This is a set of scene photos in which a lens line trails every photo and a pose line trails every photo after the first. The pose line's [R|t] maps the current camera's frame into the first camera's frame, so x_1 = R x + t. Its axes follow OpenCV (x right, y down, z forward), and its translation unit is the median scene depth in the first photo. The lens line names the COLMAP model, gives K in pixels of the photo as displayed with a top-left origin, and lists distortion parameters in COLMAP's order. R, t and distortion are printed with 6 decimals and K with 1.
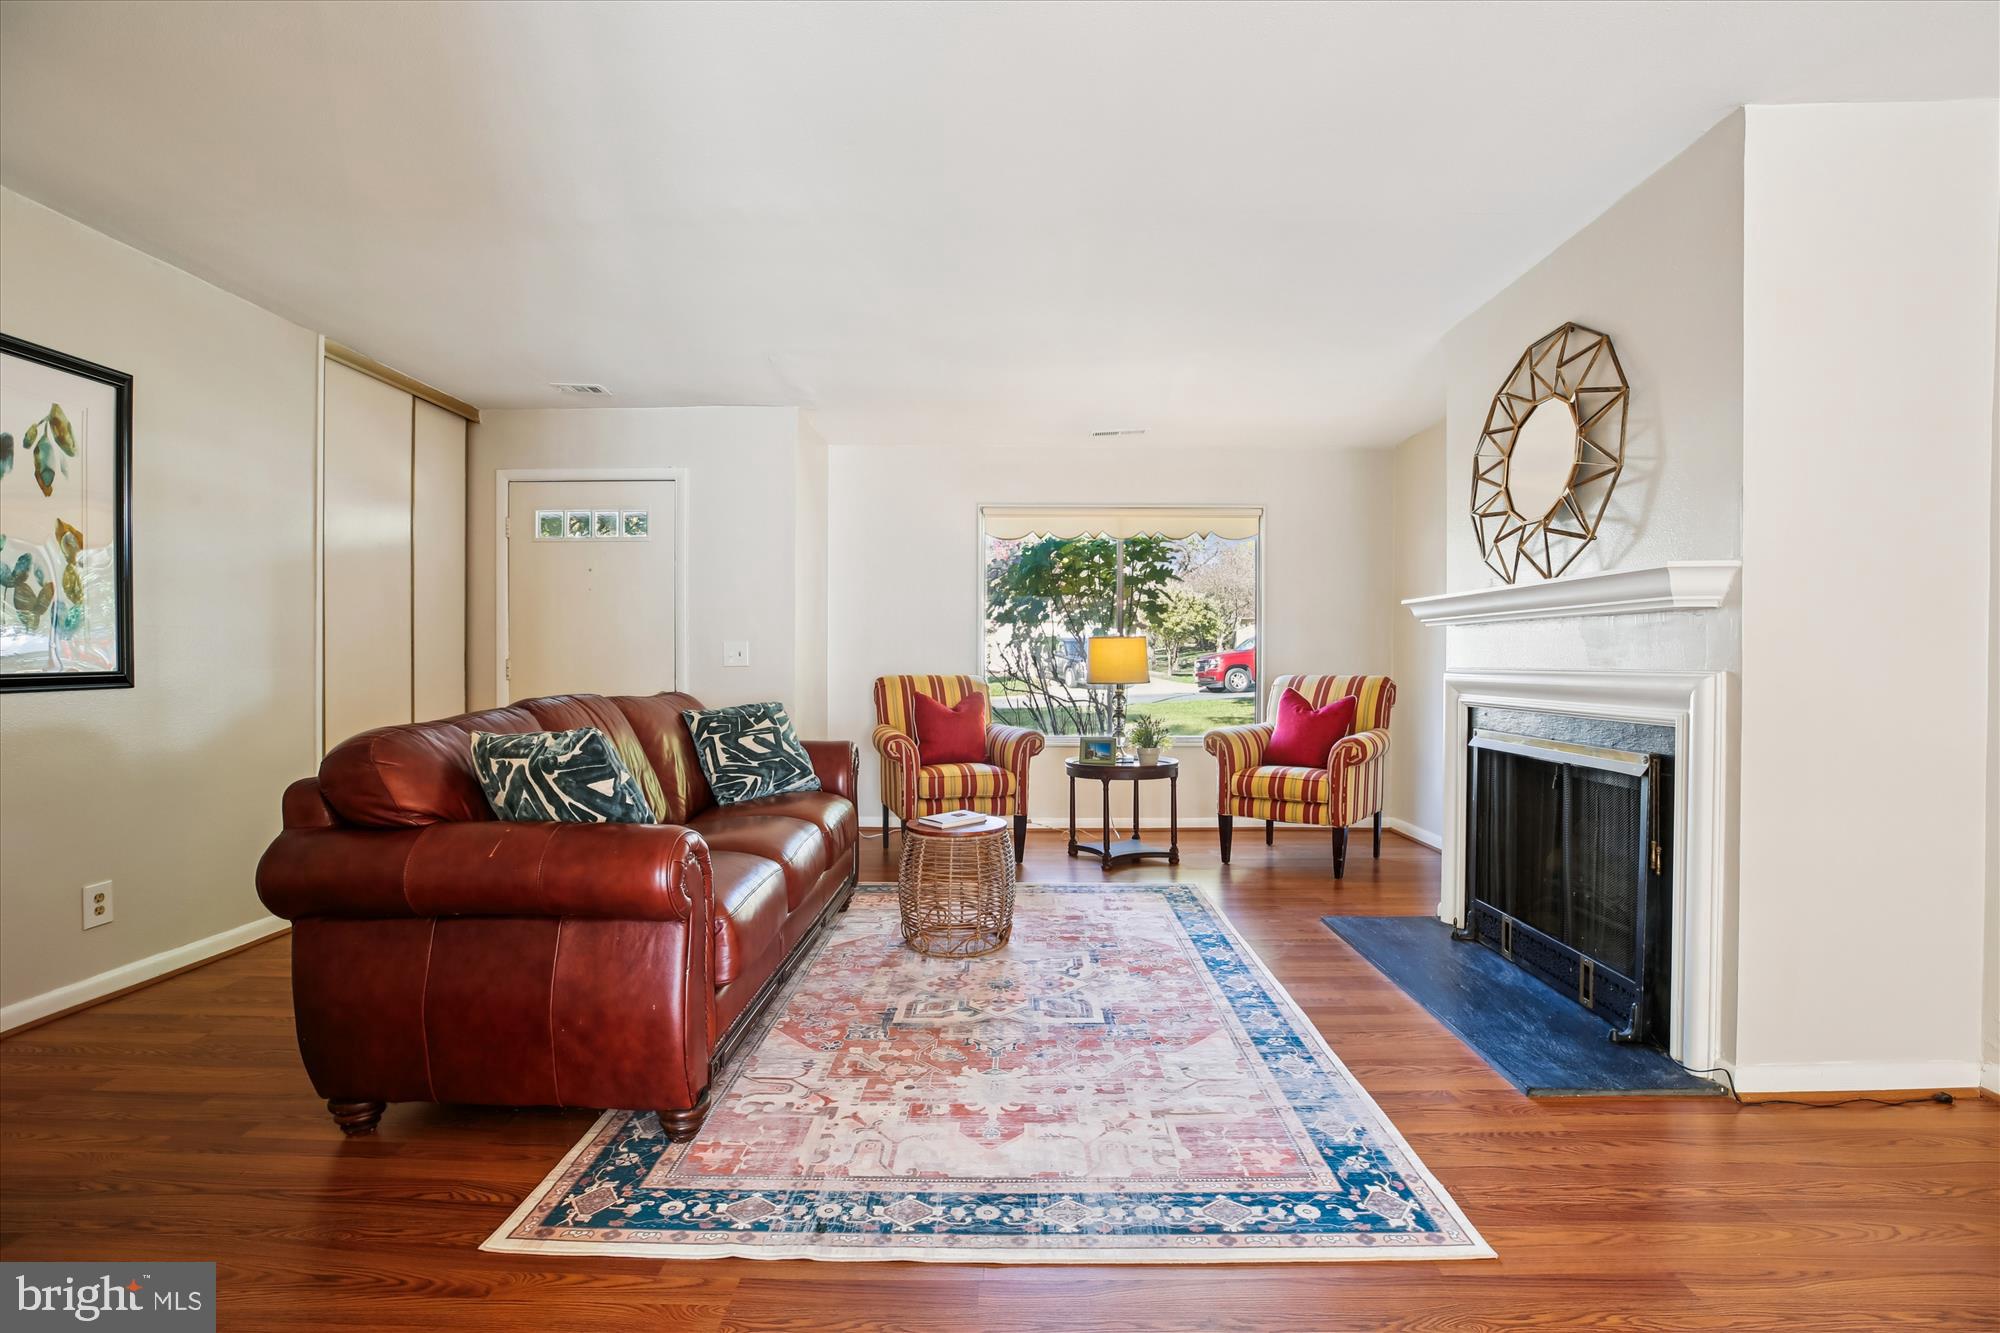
lens RADIAL K [[919.7, 0, 1004.1], [0, 919.7, 667.8], [0, 0, 1]] dist [-0.046376, 0.018870]
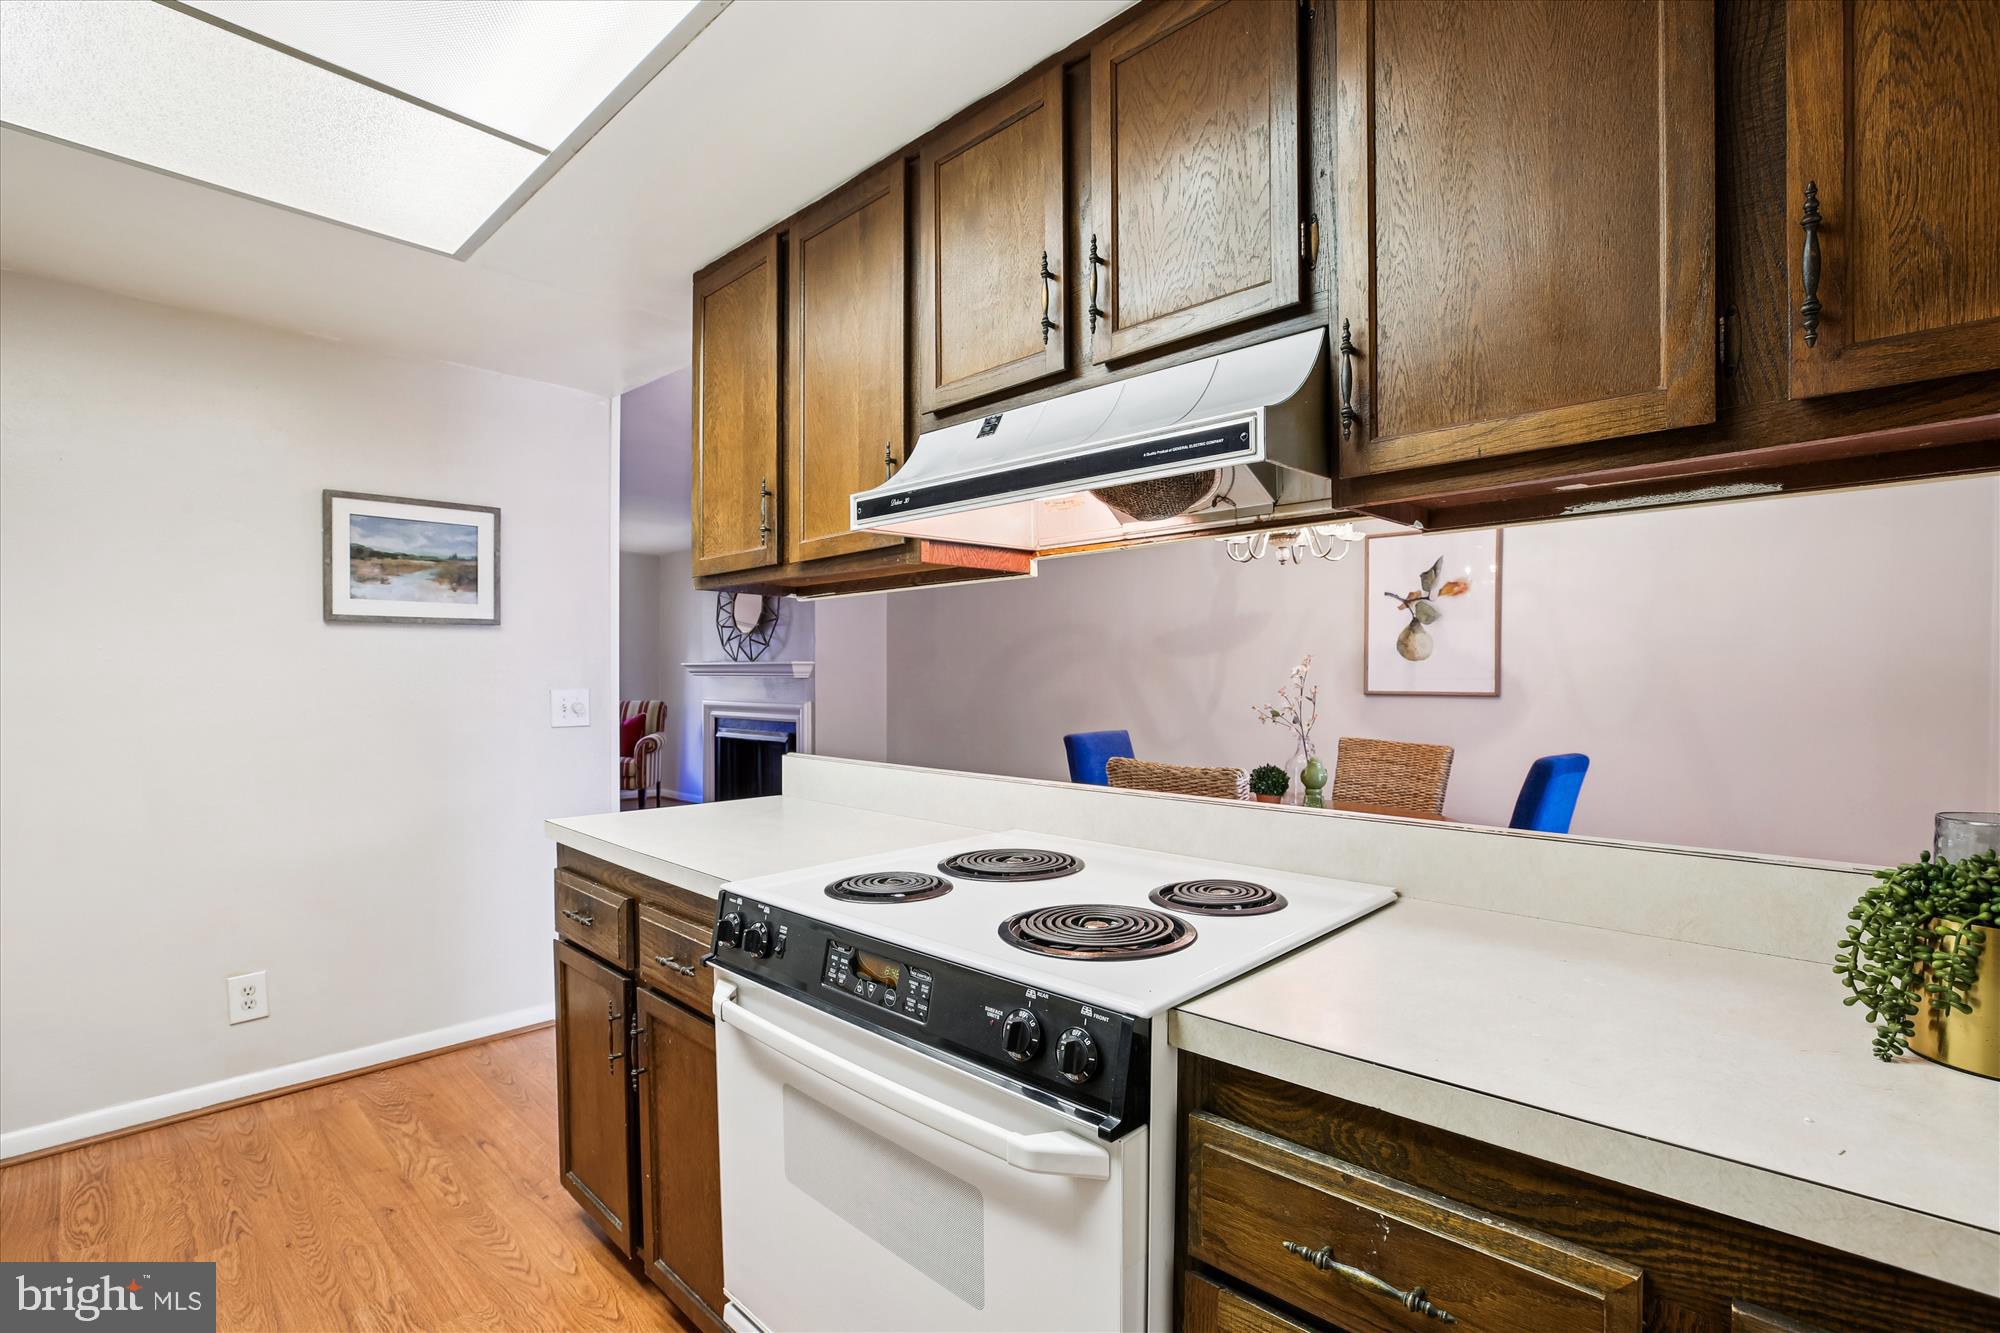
lens RADIAL K [[919.7, 0, 1004.1], [0, 919.7, 667.8], [0, 0, 1]] dist [-0.046376, 0.018870]
pose [[0.675539, 0.003519, 0.737316, -0.650998], [0.007886, 0.999897, -0.011997, -0.044537], [-0.737282, 0.013919, 0.675441, -0.998858]]
